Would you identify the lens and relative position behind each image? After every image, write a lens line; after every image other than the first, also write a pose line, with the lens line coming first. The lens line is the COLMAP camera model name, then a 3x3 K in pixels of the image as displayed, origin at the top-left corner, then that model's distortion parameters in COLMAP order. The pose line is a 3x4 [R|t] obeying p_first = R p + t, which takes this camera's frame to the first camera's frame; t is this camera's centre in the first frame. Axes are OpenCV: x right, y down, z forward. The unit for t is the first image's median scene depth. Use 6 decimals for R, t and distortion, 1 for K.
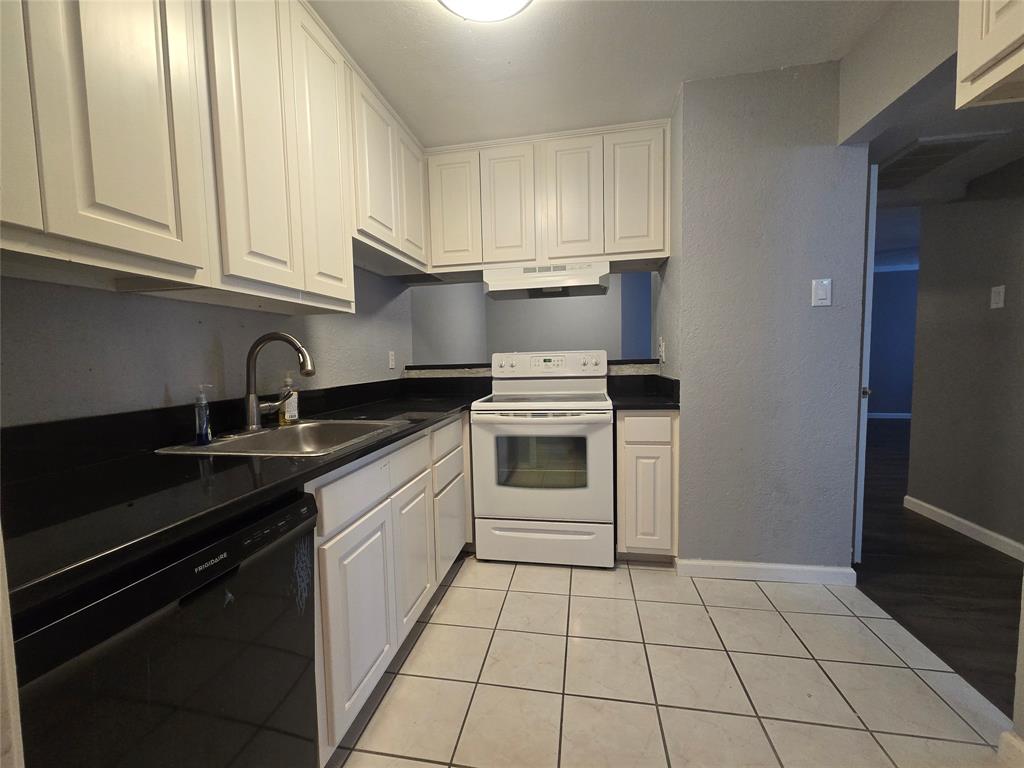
lens RADIAL K [[416.5, 0, 510.5], [0, 416.5, 386.4], [0, 0, 1]] dist [-0.002349, -0.000255]
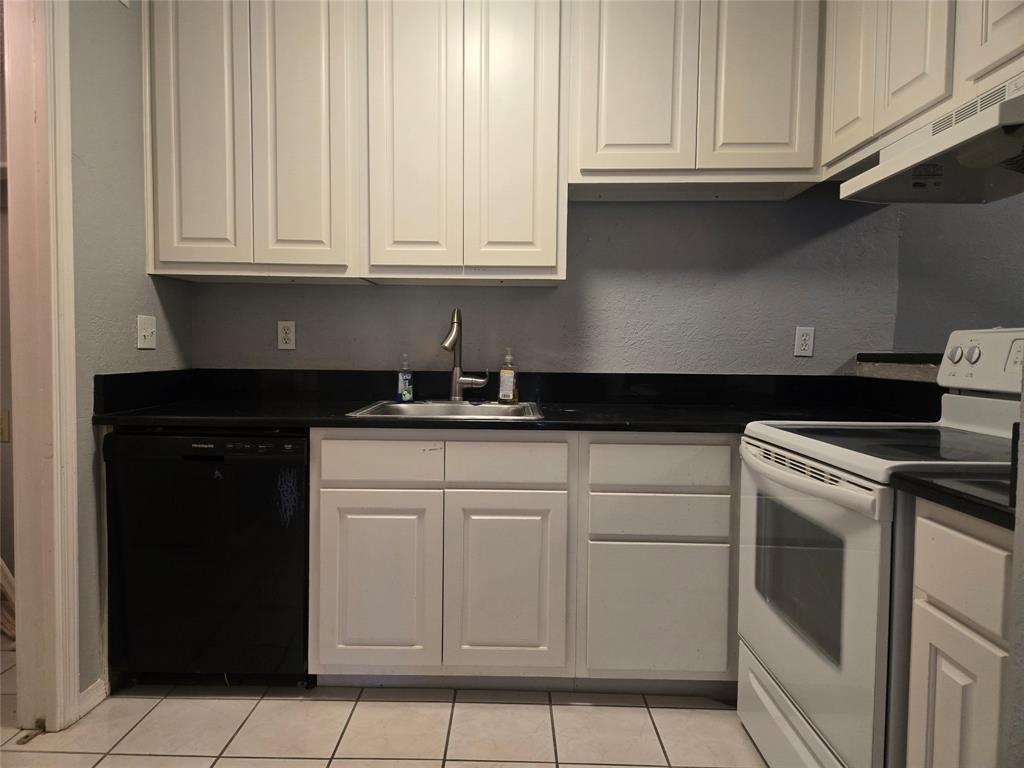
lens RADIAL K [[689.2, 0, 510.0], [0, 689.2, 381.3], [0, 0, 1]] dist [0.038262, 0.000073]
pose [[0.169888, 0.073484, -0.982720, 1.117775], [-0.082350, 0.994787, 0.060150, -0.062588], [0.982017, 0.070708, 0.175054, 0.820924]]
